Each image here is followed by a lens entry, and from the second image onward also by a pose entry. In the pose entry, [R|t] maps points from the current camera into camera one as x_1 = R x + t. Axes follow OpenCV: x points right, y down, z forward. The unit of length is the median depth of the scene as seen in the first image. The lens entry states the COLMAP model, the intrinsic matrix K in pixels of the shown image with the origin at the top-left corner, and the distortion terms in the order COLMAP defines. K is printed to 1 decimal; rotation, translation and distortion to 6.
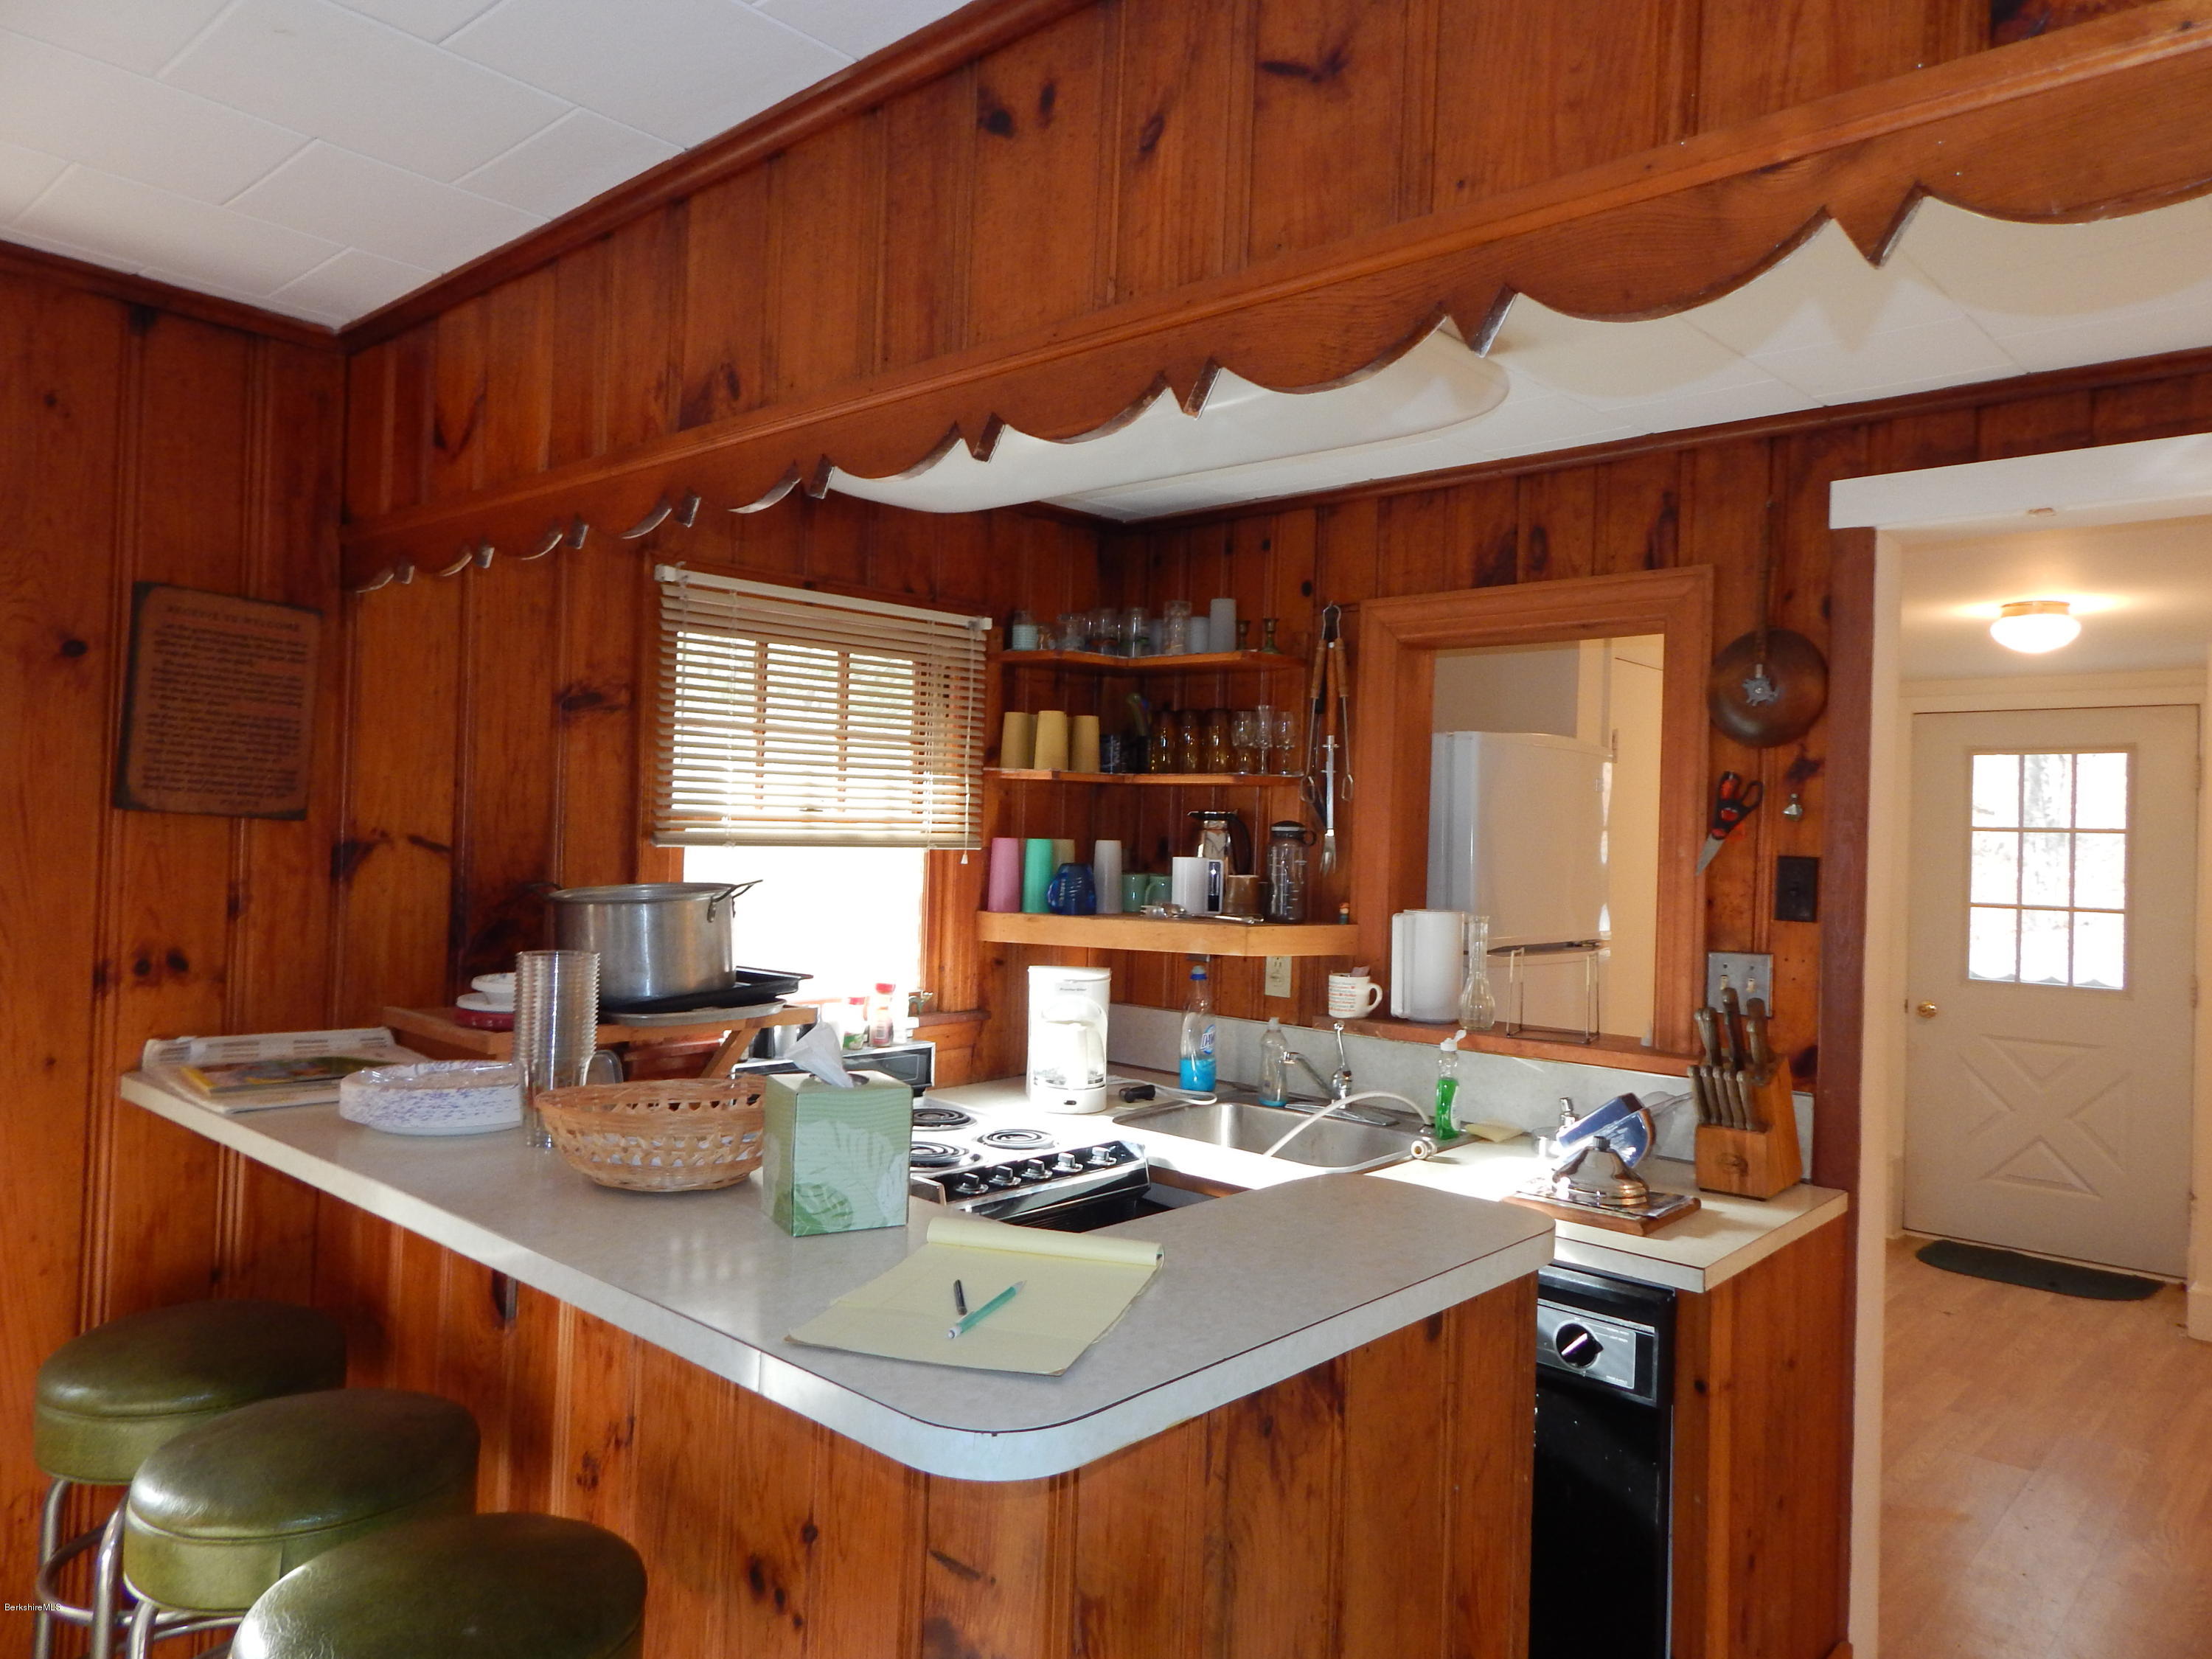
lens RADIAL K [[1481.4, 0, 1118.4], [0, 1481.4, 823.2], [0, 0, 1]] dist [0.014870, 0.011400]
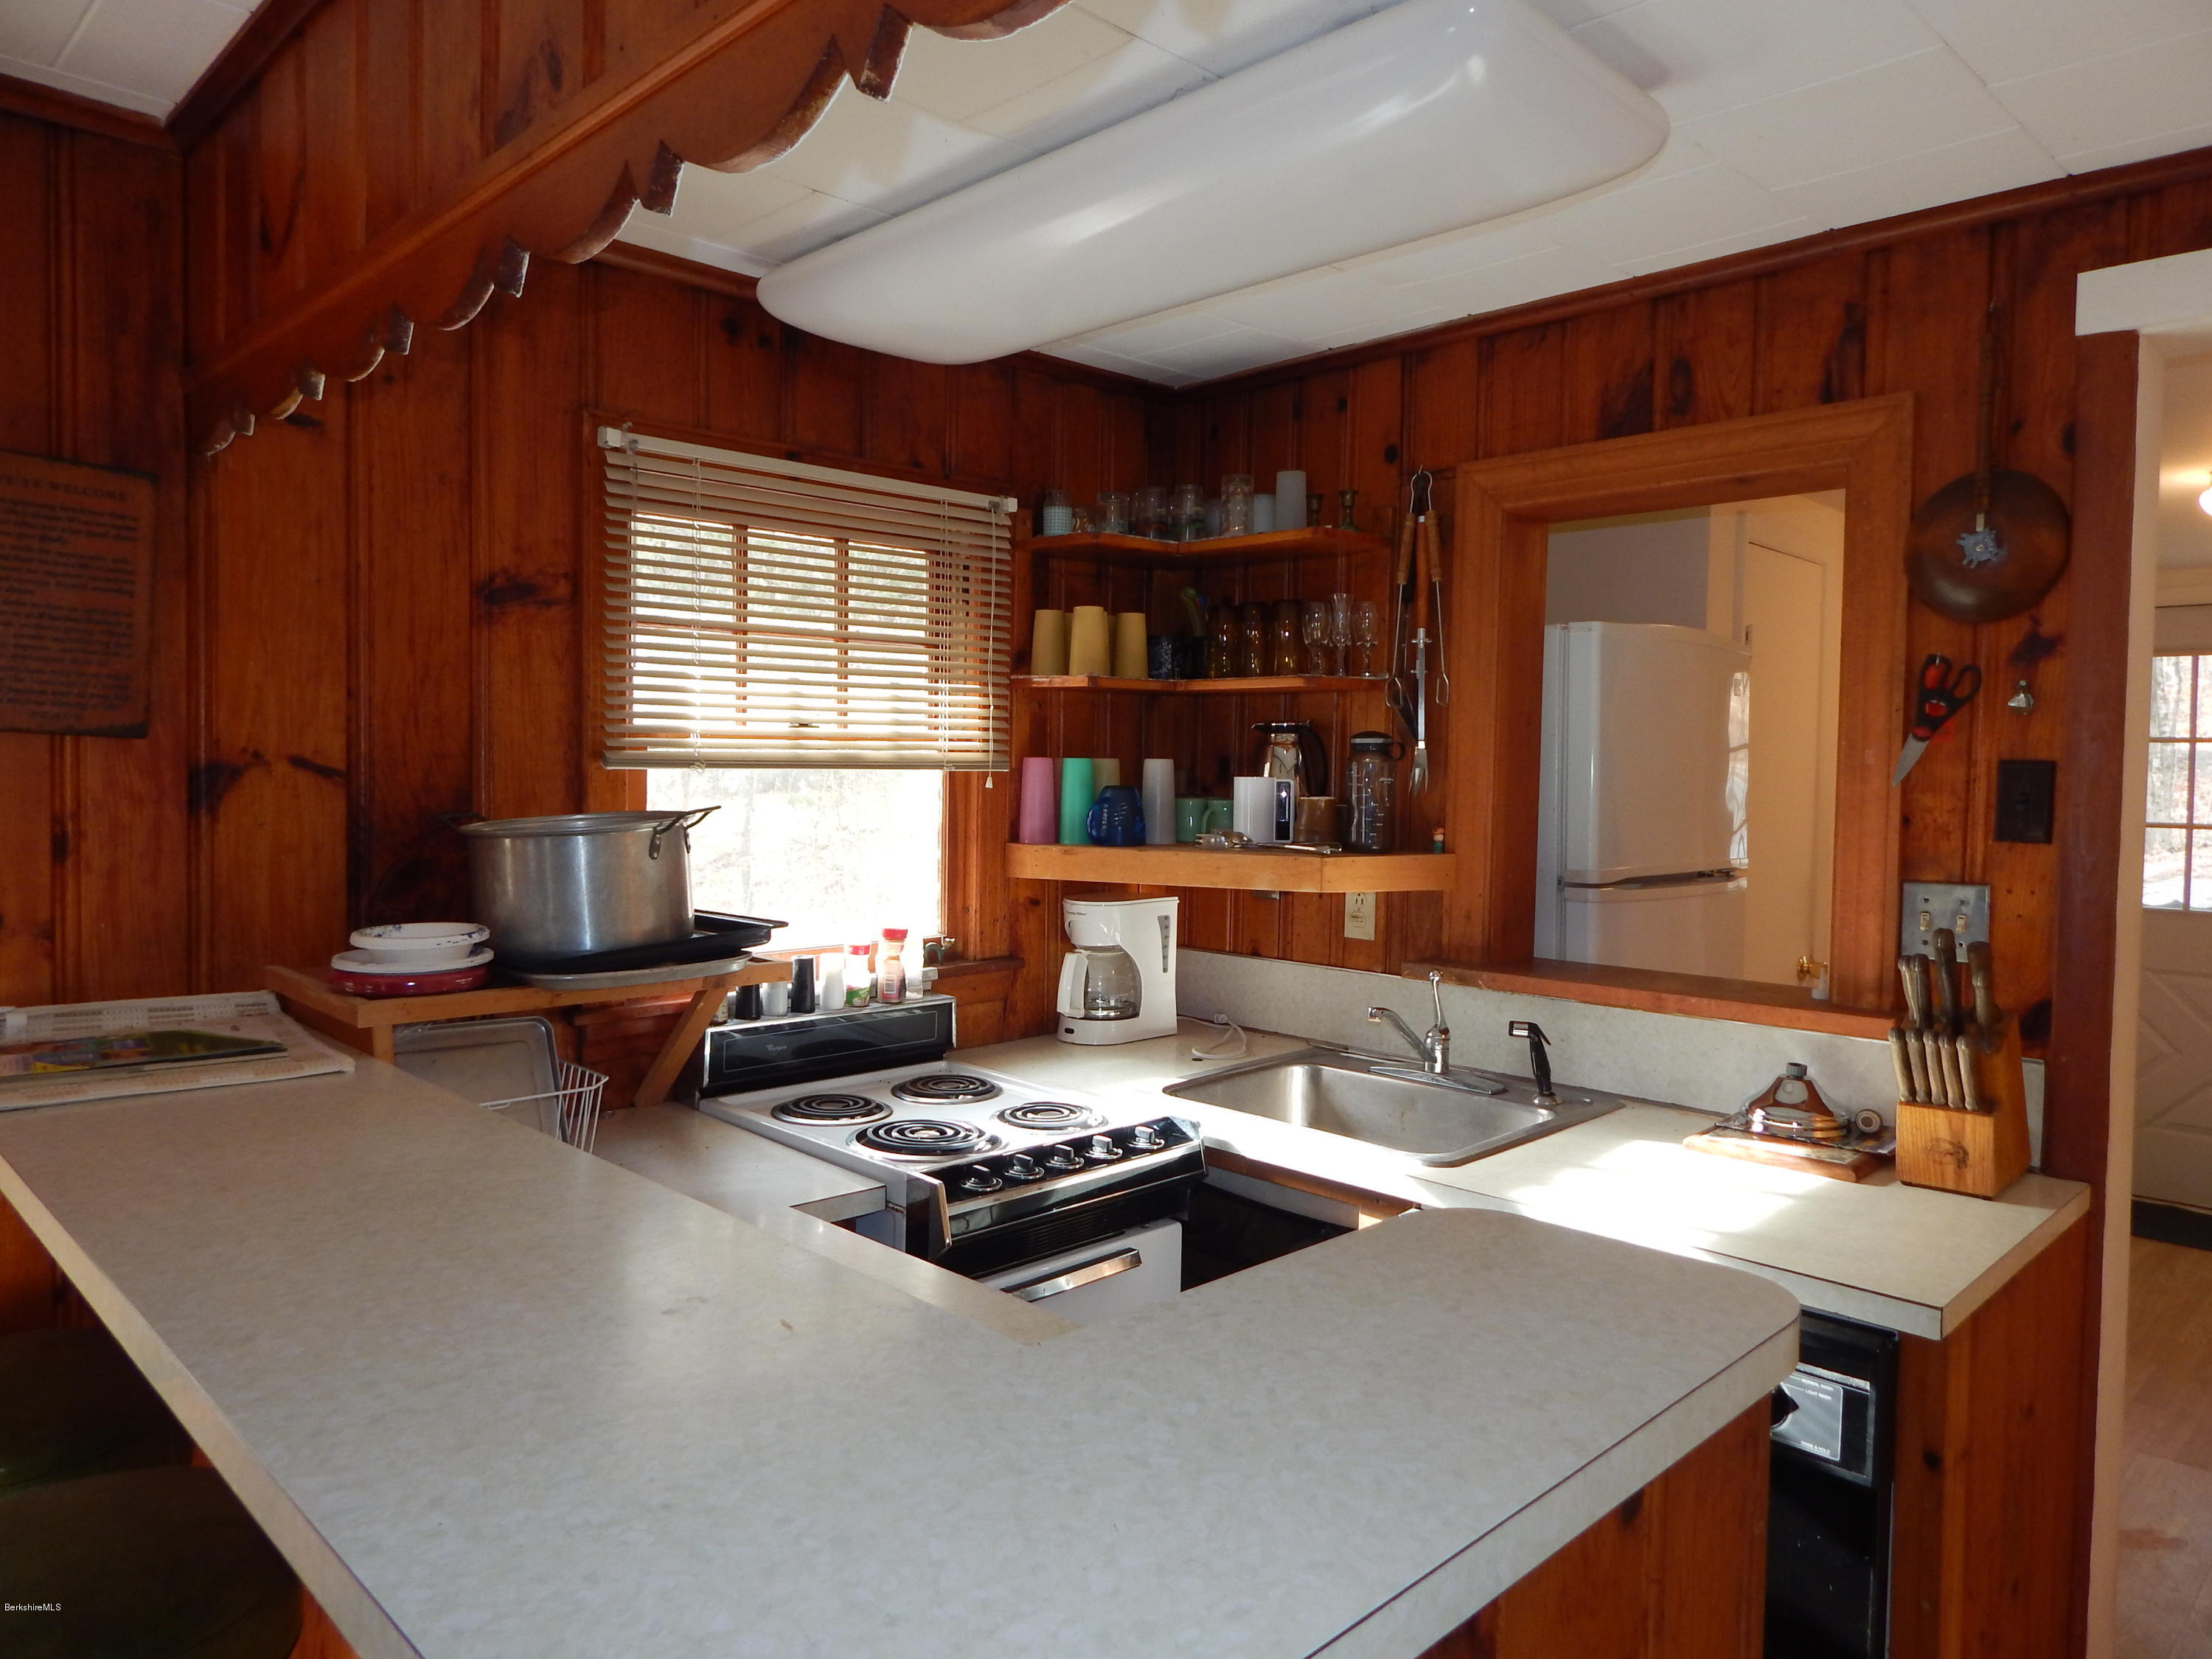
lens RADIAL K [[1457.3, 0, 1121.8], [0, 1457.3, 819.1], [0, 0, 1]] dist [0.016365, -0.021225]
pose [[0.998591, -0.012038, -0.051686, 0.018599], [0.014174, 0.999052, 0.041164, 0.014173], [0.051141, -0.041839, 0.997815, 0.196131]]
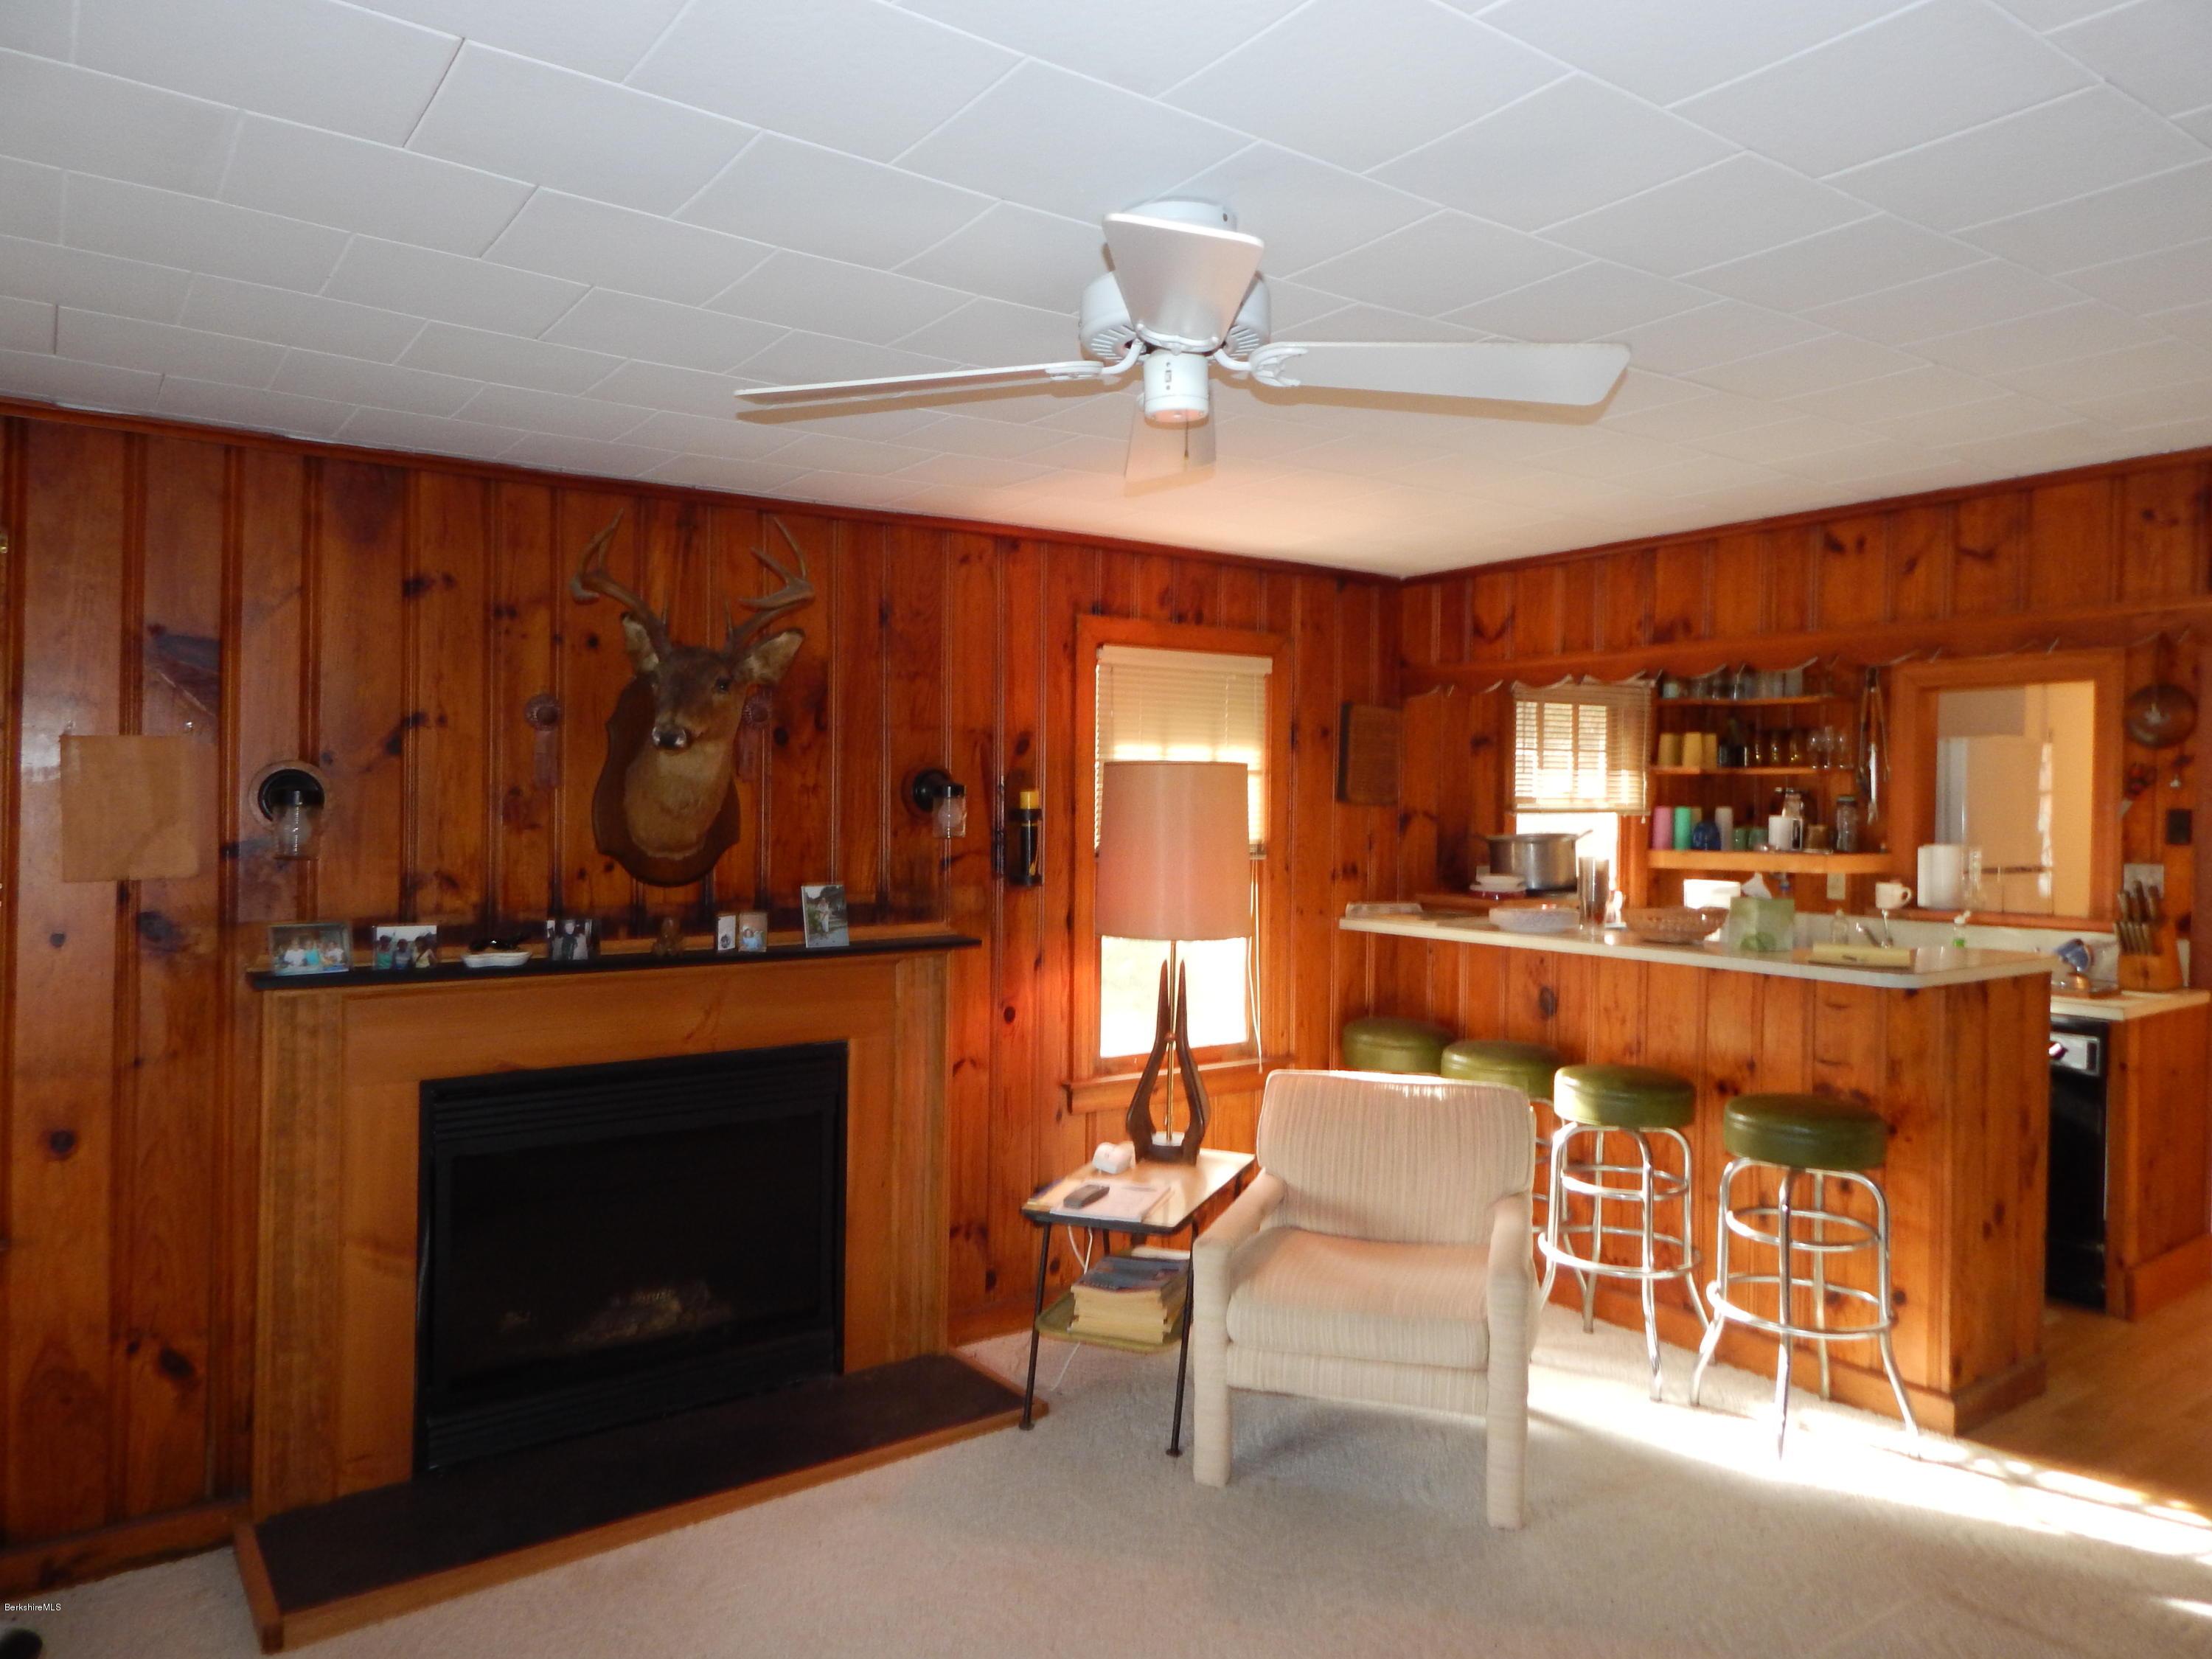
lens RADIAL K [[1457.3, 0, 1121.8], [0, 1457.3, 819.1], [0, 0, 1]] dist [0.016365, -0.021225]
pose [[0.976173, -0.016398, -0.216374, -0.397378], [0.019965, 0.999698, 0.014311, -0.016020], [0.216075, -0.018290, 0.976206, -0.972037]]
